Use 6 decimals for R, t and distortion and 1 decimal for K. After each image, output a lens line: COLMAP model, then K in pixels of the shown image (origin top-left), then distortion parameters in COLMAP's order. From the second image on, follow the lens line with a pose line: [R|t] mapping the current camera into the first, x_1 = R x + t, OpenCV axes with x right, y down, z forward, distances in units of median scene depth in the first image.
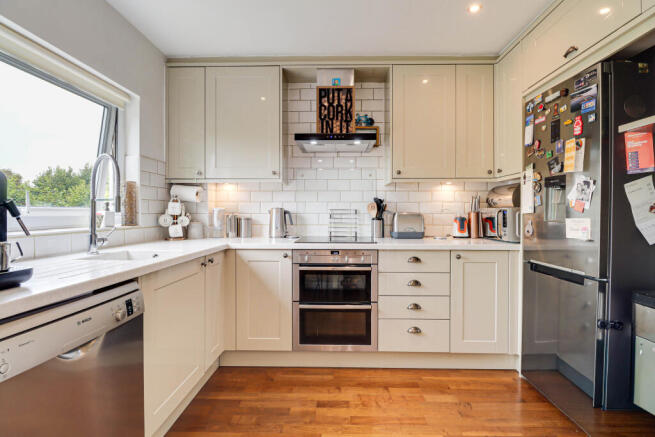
lens RADIAL K [[312.4, 0, 328.6], [0, 312.4, 215.7], [0, 0, 1]] dist [-0.016239, -0.001897]
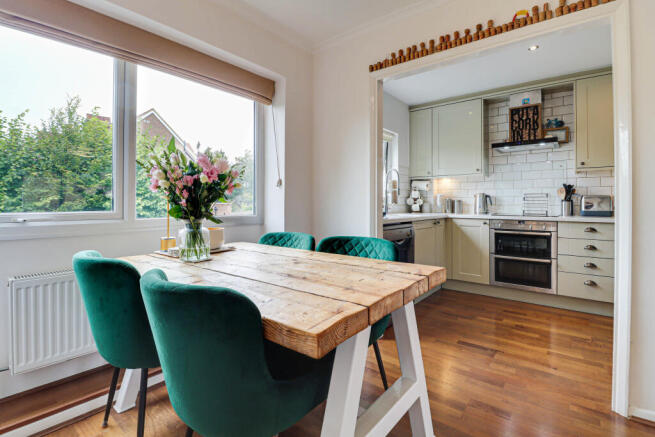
lens RADIAL K [[312.4, 0, 329.2], [0, 312.4, 202.6], [0, 0, 1]] dist [-0.016239, -0.001897]
pose [[0.801341, -0.002339, -0.598203, 0.150883], [-0.004087, 0.999948, -0.009383, 0.038031], [0.598194, 0.009964, 0.801290, -0.638599]]
